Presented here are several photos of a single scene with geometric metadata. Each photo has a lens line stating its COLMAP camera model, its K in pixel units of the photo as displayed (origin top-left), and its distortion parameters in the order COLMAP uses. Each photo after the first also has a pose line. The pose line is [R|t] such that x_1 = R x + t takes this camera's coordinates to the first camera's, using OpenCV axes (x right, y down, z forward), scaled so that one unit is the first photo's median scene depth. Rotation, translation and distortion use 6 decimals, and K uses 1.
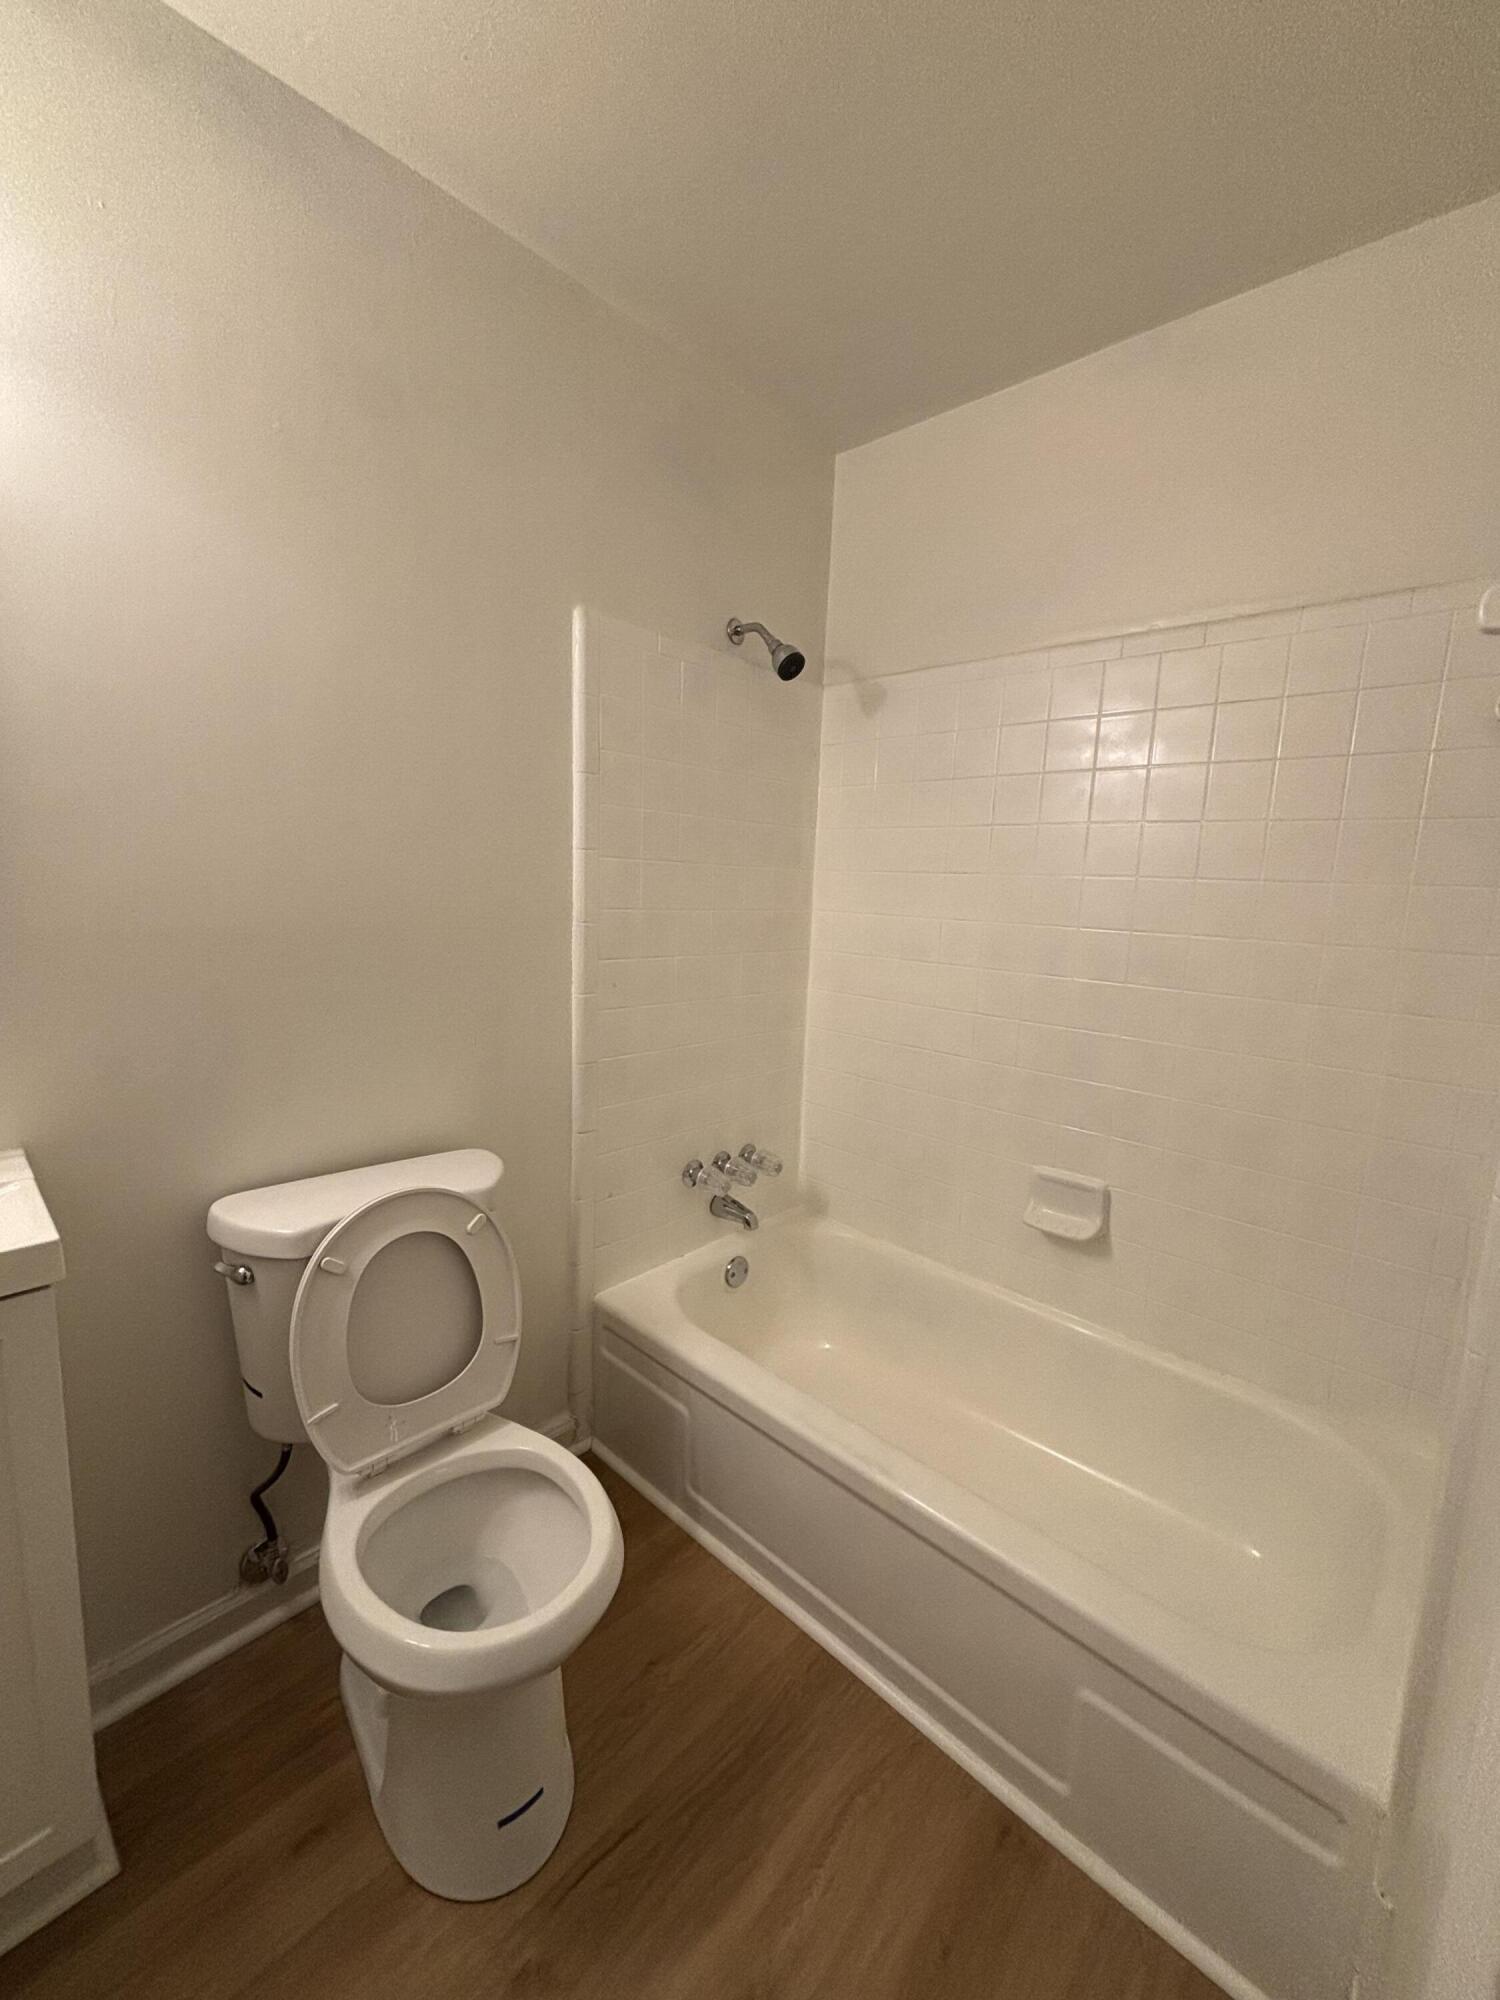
lens RADIAL K [[807.0, 0, 748.2], [0, 807.0, 997.4], [0, 0, 1]] dist [-0.001081, -0.000307]
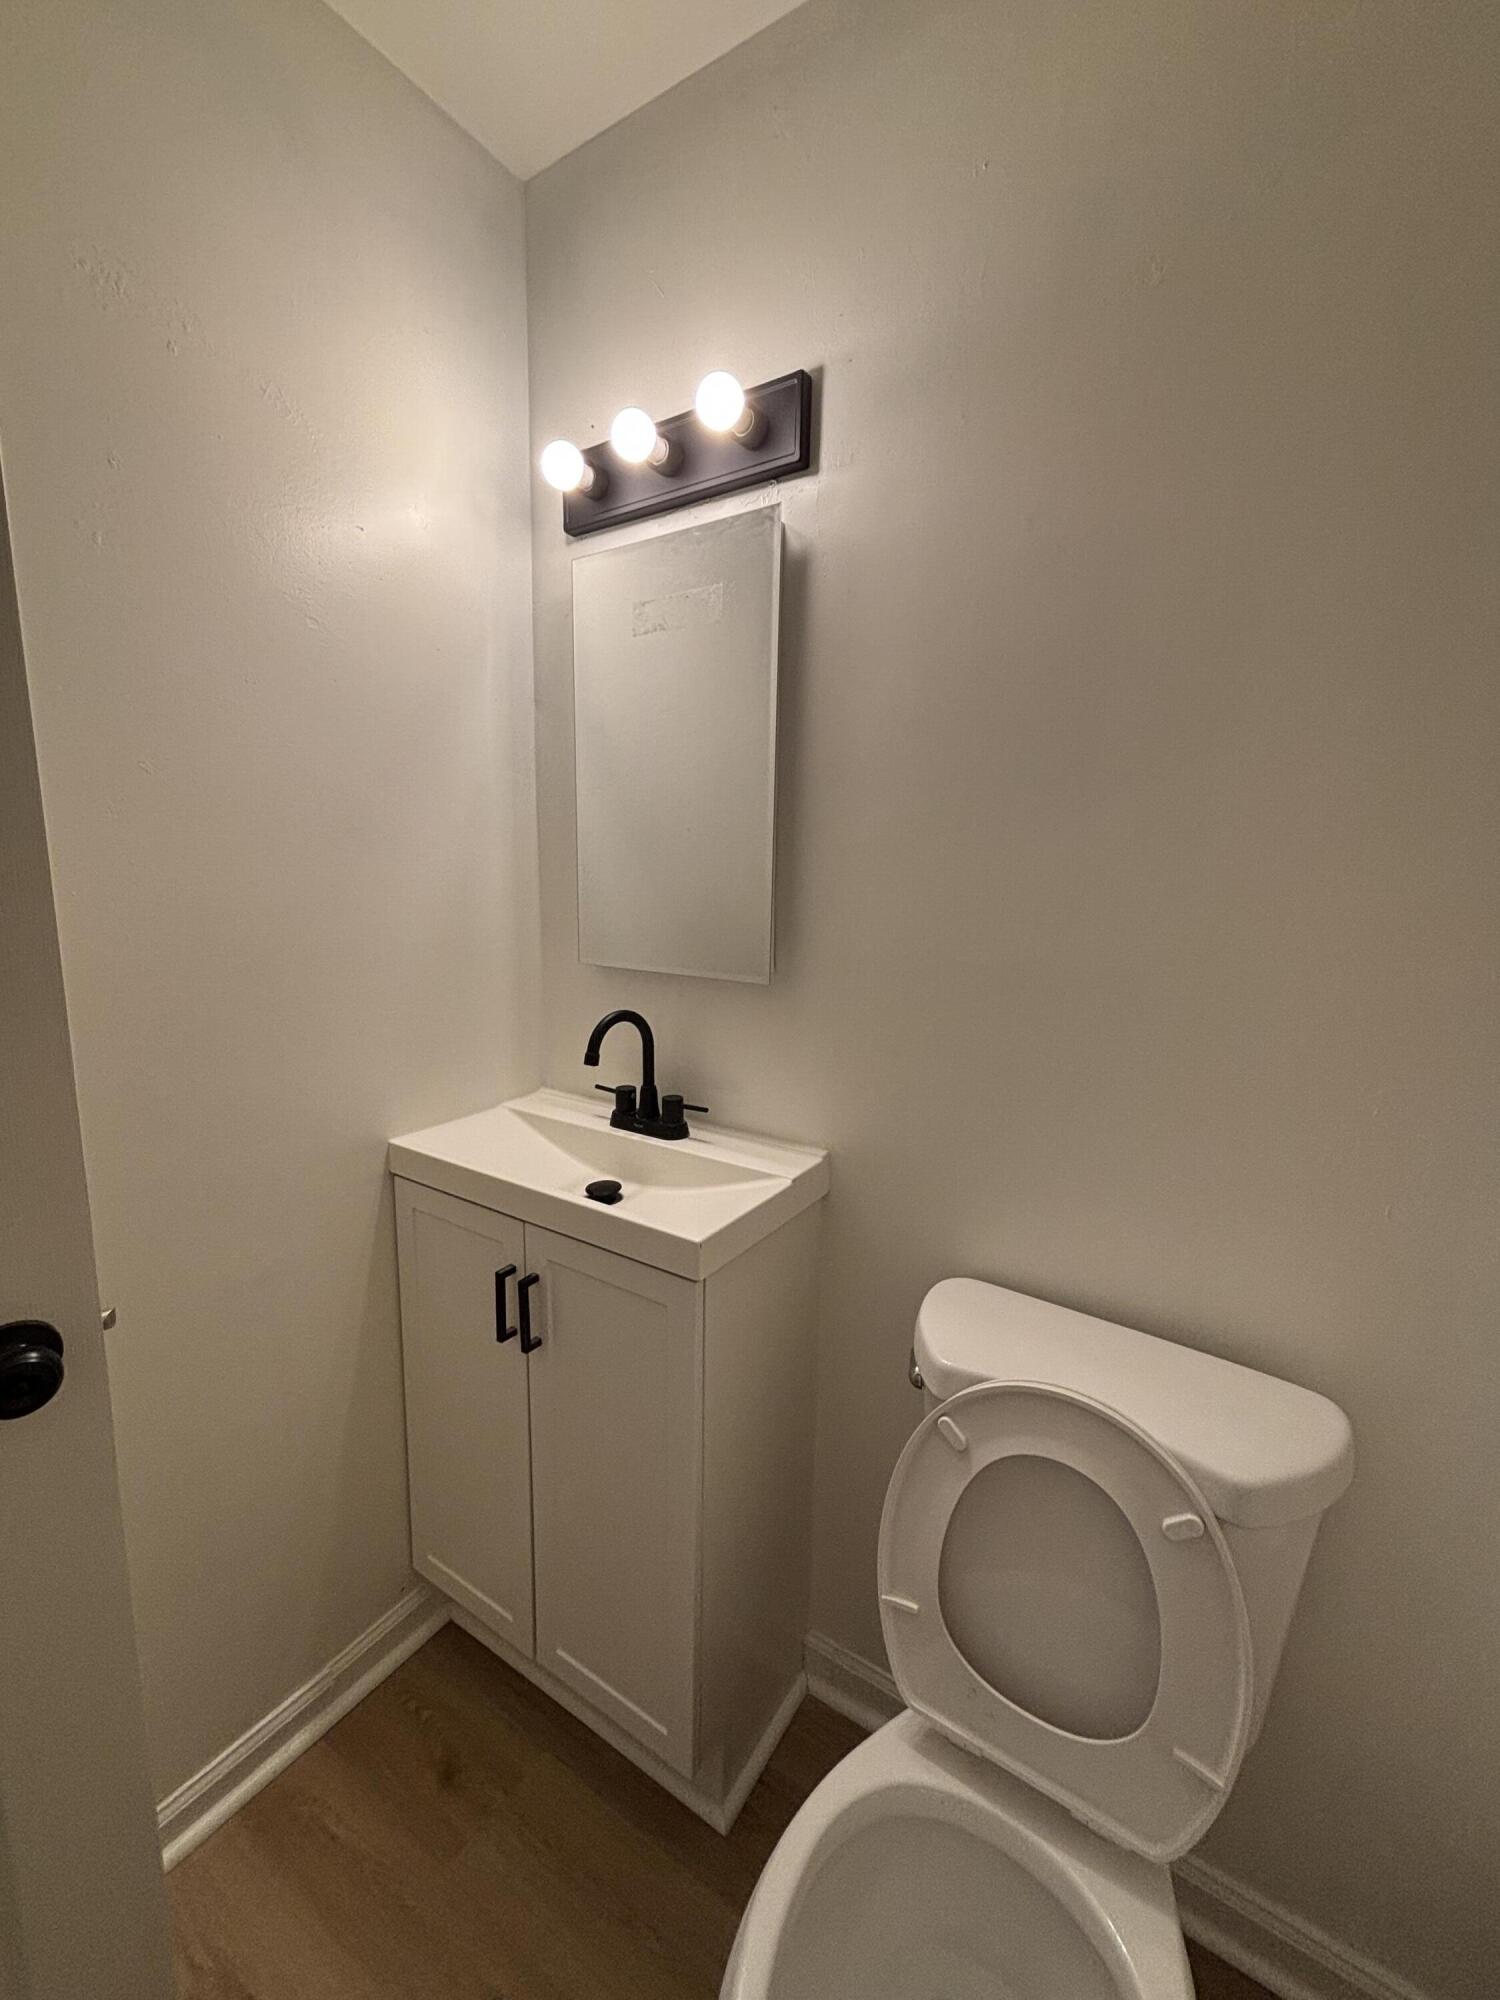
lens RADIAL K [[807.0, 0, 749.7], [0, 807.0, 997.4], [0, 0, 1]] dist [-0.001081, -0.000307]
pose [[0.181702, 0.113298, -0.976805, 0.126670], [-0.151556, 0.984698, 0.086021, -0.094629], [0.971604, 0.132411, 0.196092, 0.603927]]
